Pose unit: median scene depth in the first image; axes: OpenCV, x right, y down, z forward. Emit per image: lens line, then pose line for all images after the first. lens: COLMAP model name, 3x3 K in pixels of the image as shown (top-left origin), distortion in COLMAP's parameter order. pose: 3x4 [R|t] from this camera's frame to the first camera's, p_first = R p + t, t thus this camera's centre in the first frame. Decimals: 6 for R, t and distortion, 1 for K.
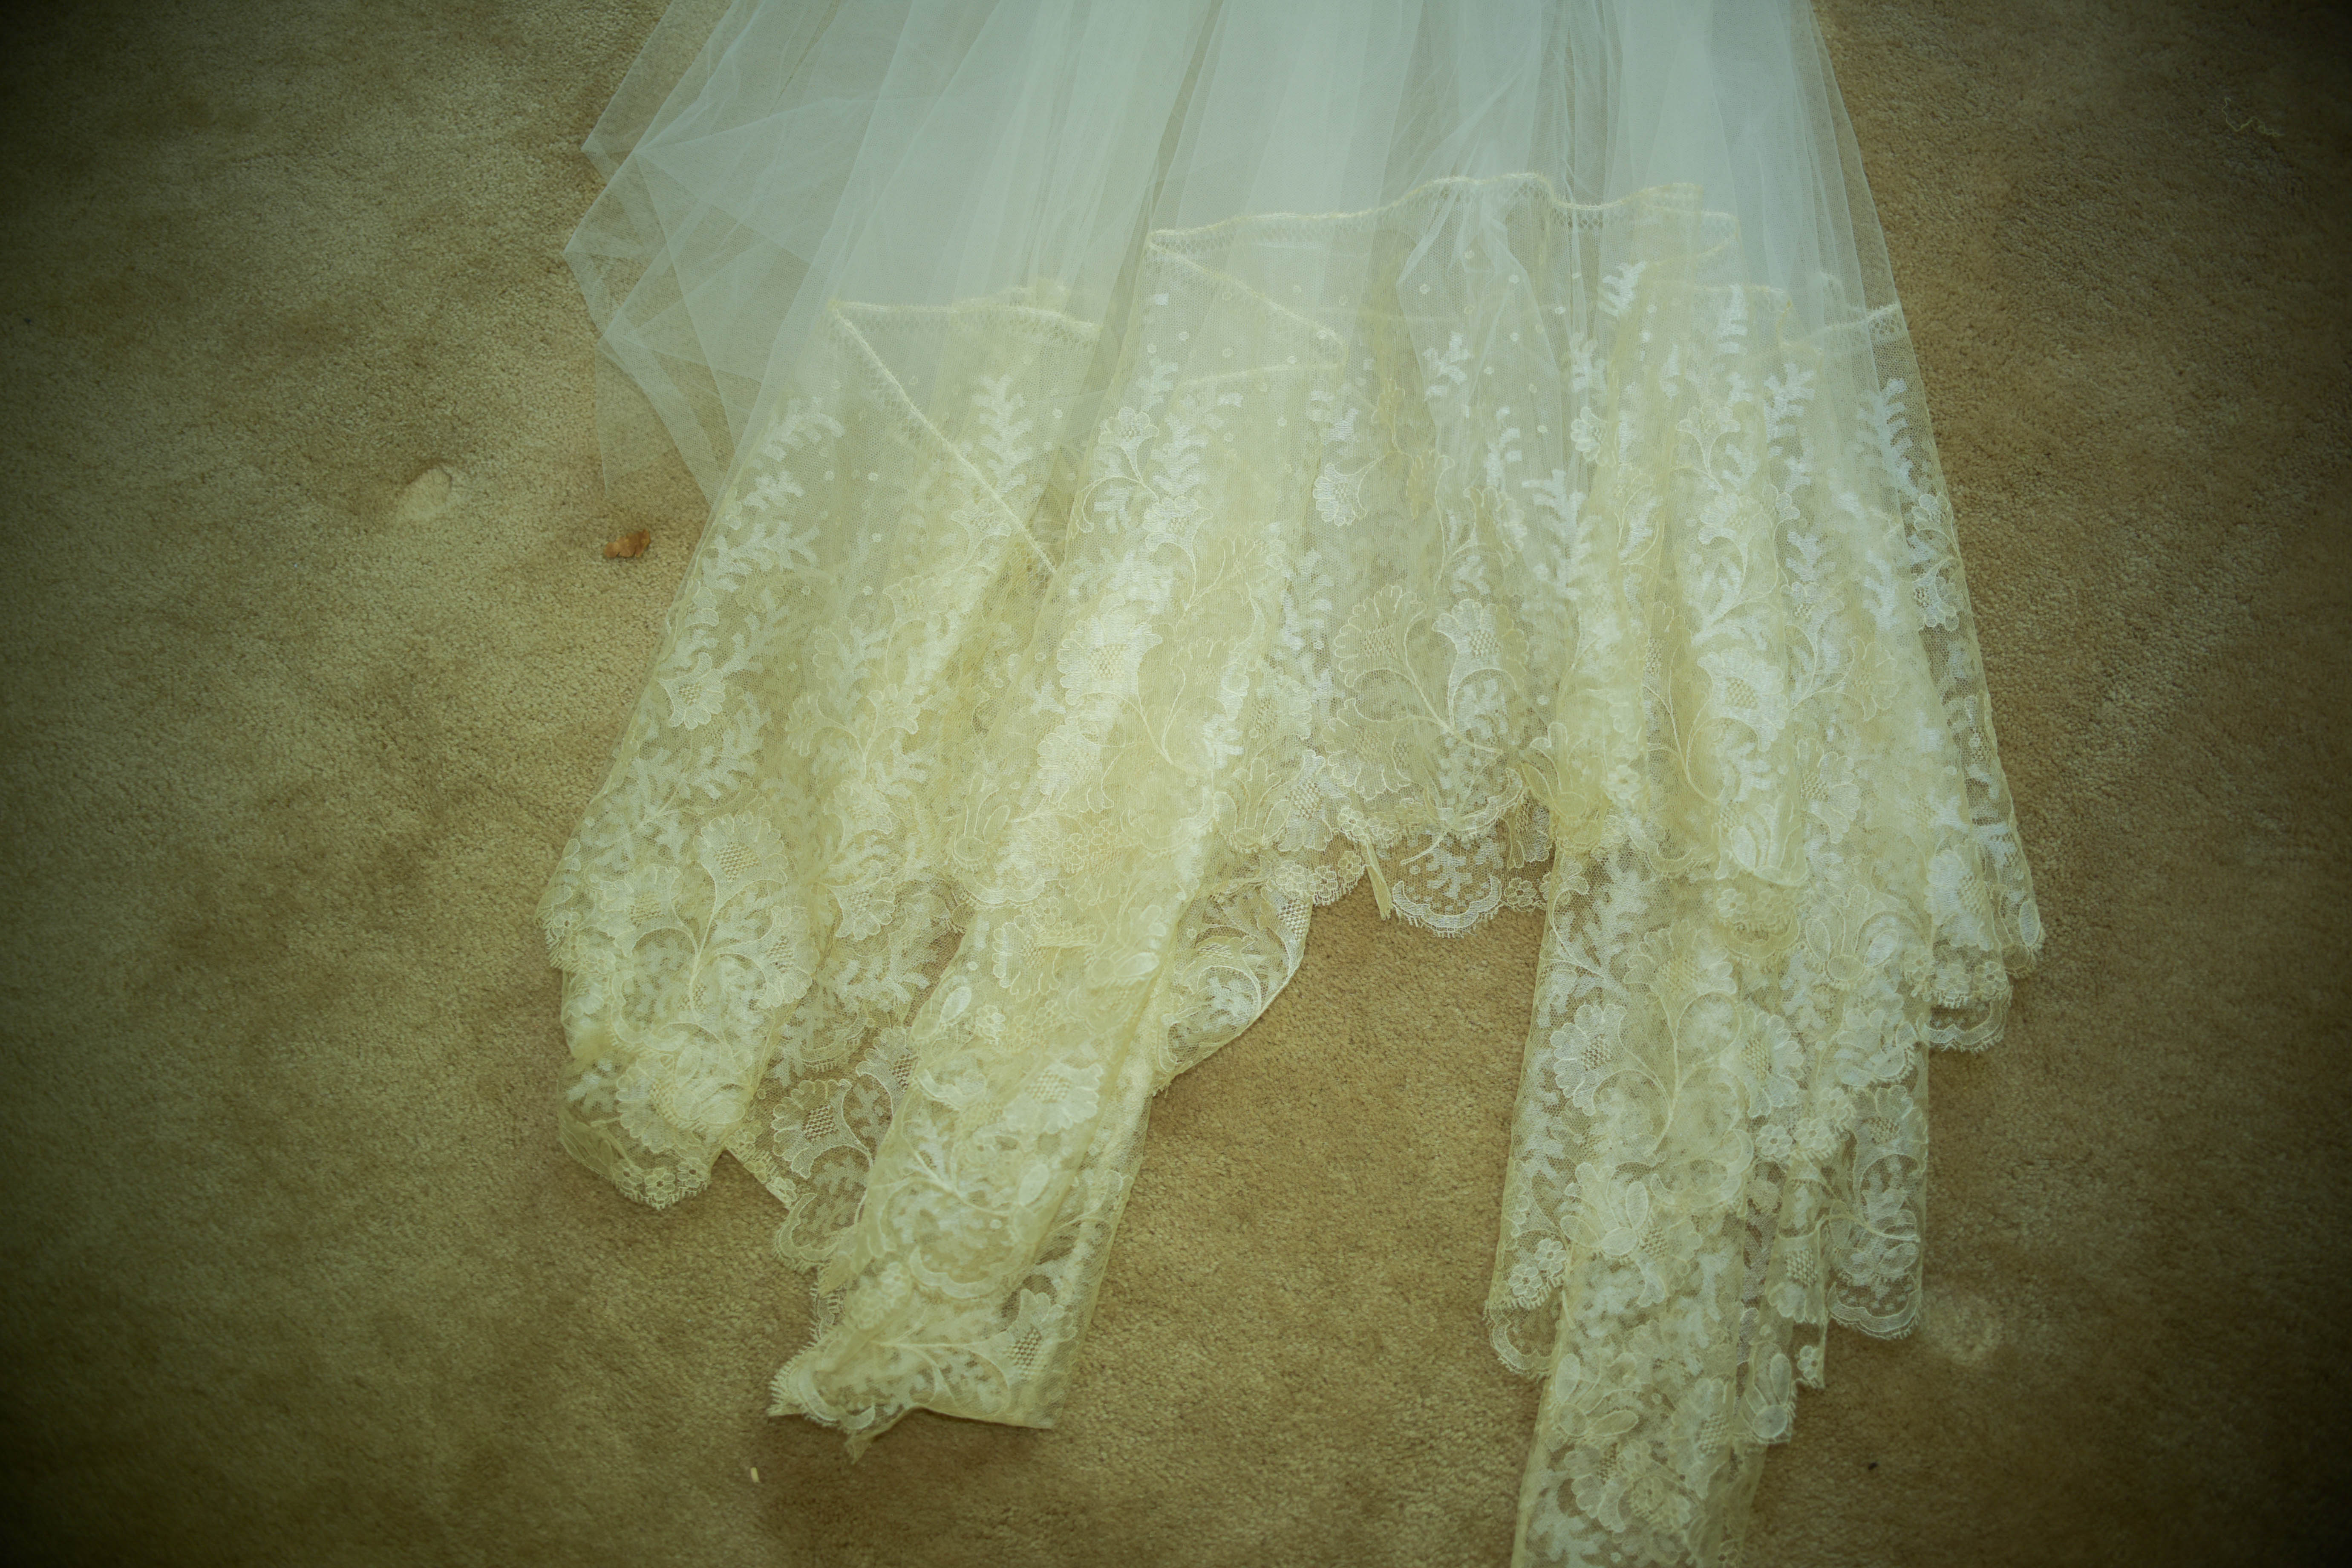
lens RADIAL K [[2342.2, 0, 1176.0], [0, 2342.2, 784.0], [0, 0, 1]] dist [-0.001926, 0.004530]
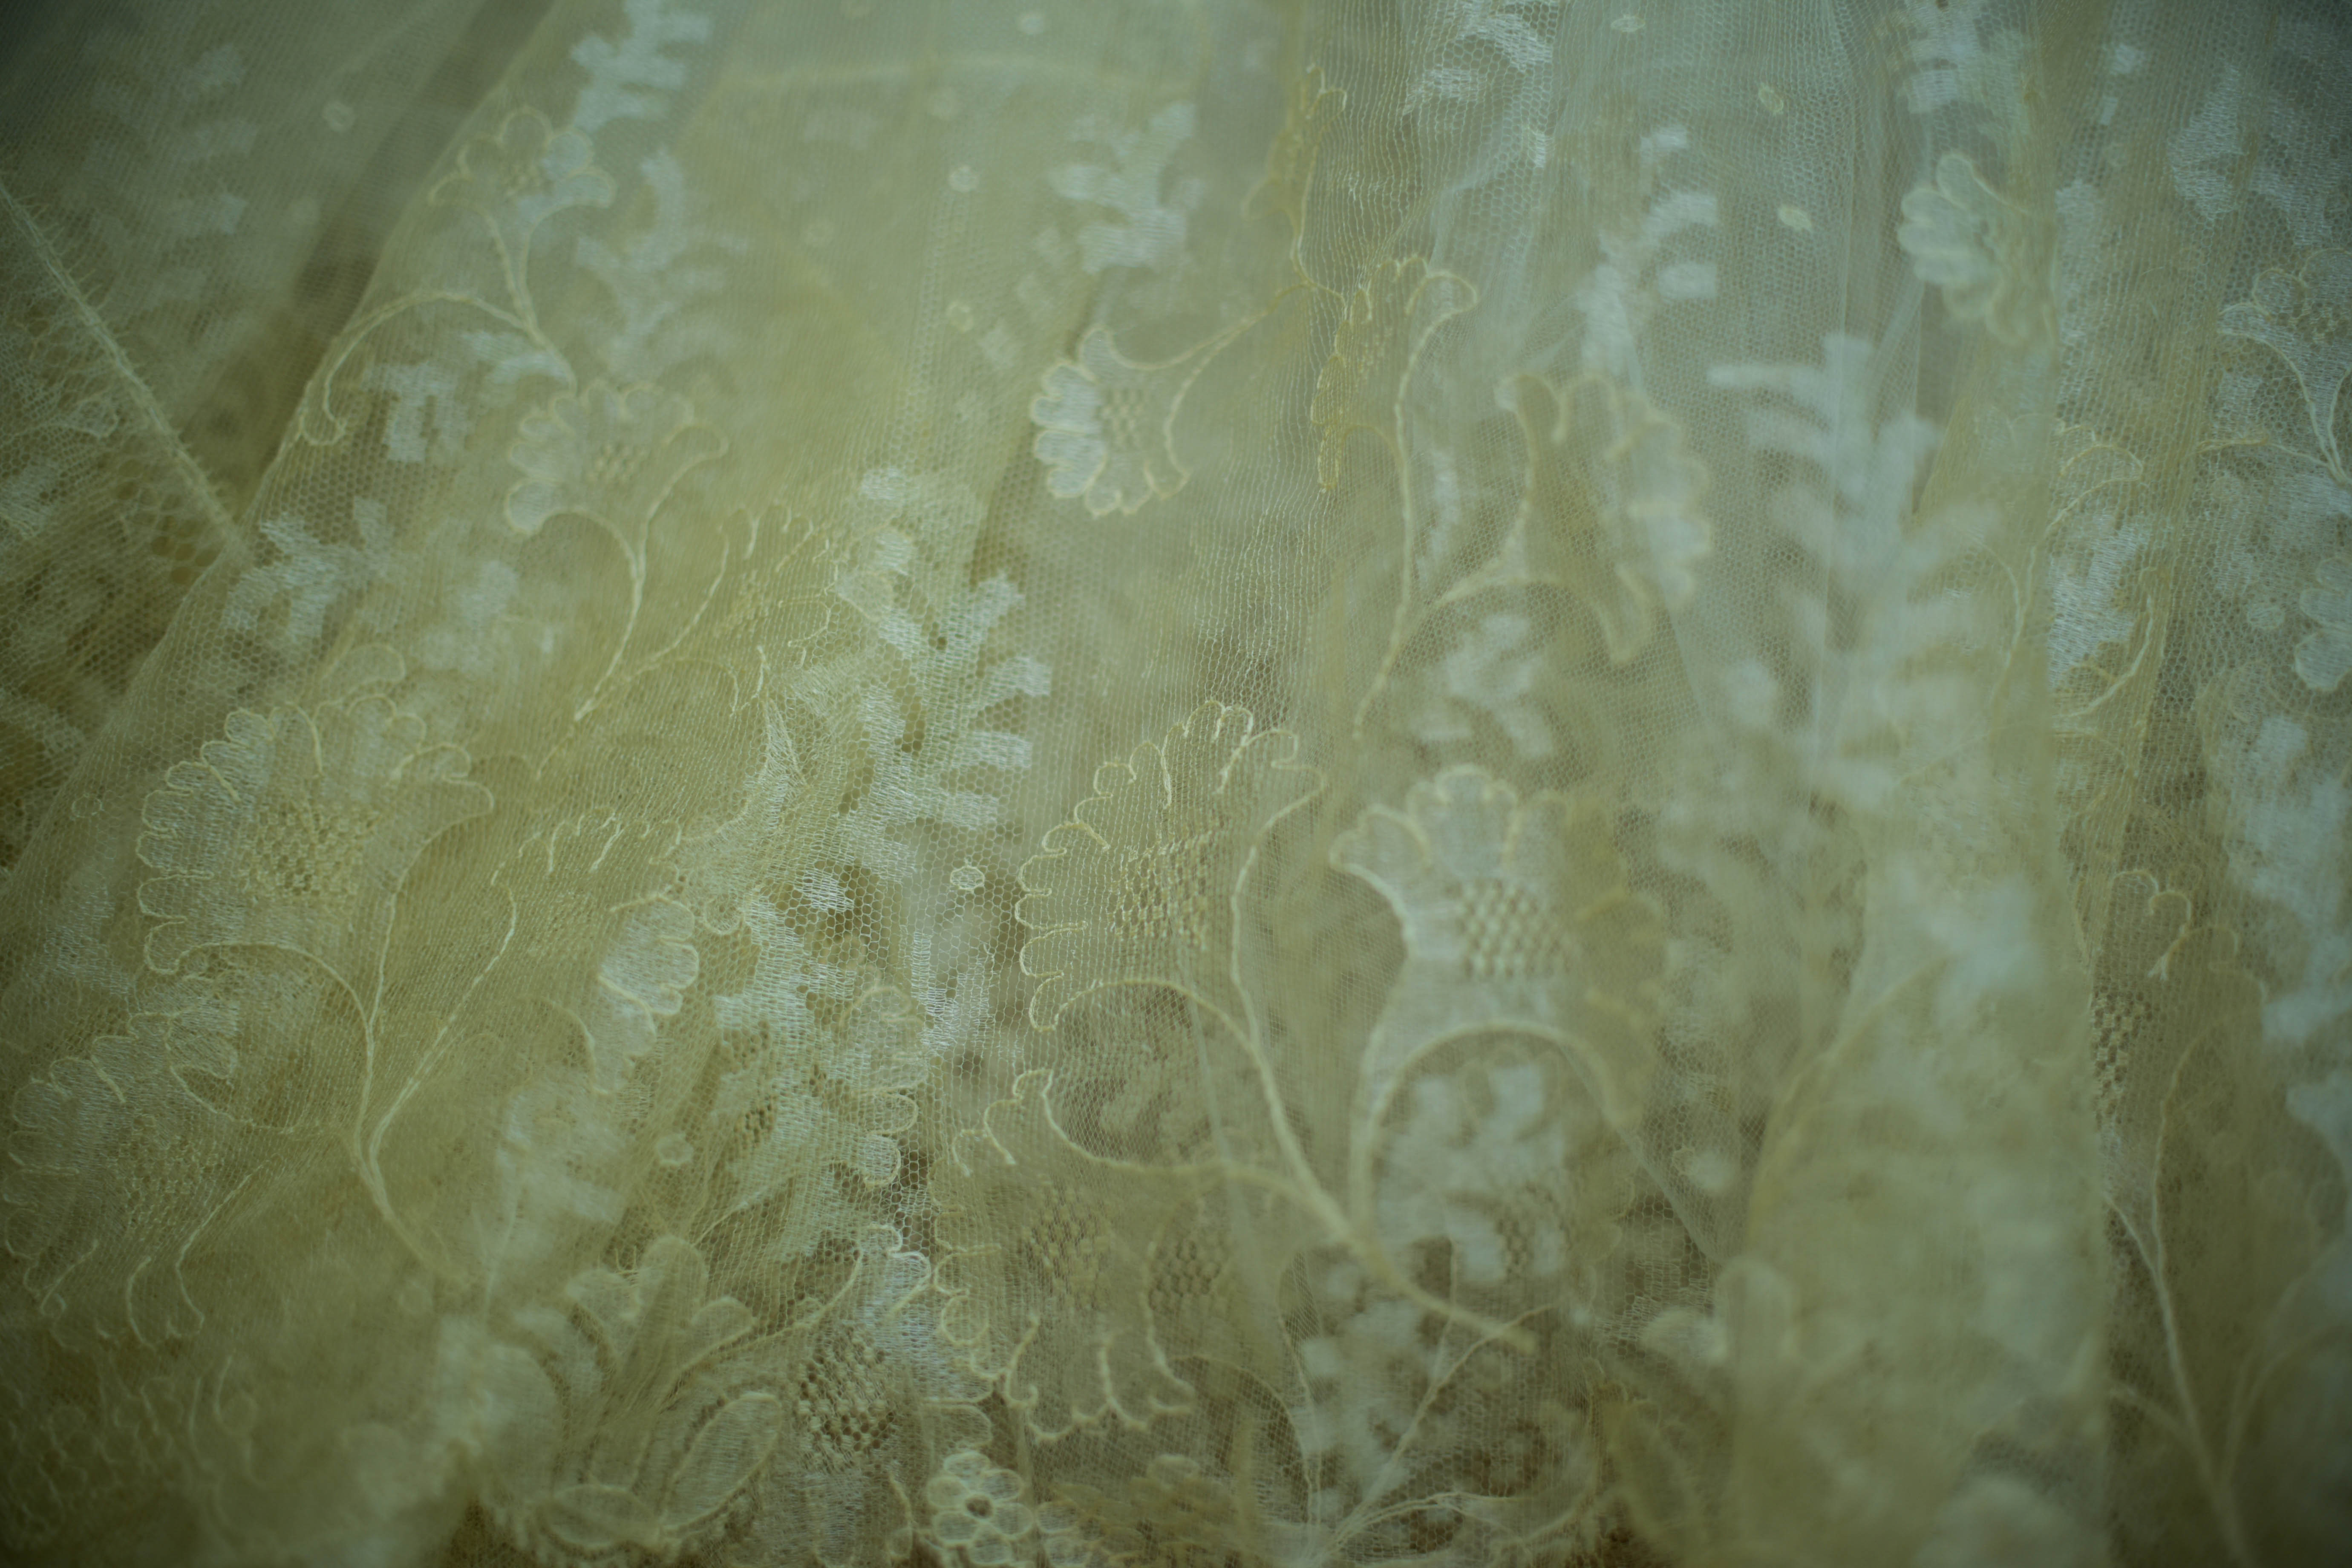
lens RADIAL K [[2342.2, 0, 1176.0], [0, 2342.2, 784.0], [0, 0, 1]] dist [-0.001926, 0.004530]
pose [[0.991542, 0.123313, -0.040473, 0.101675], [-0.127733, 0.982438, -0.136011, -0.034881], [0.022990, 0.140031, 0.989880, 0.725557]]
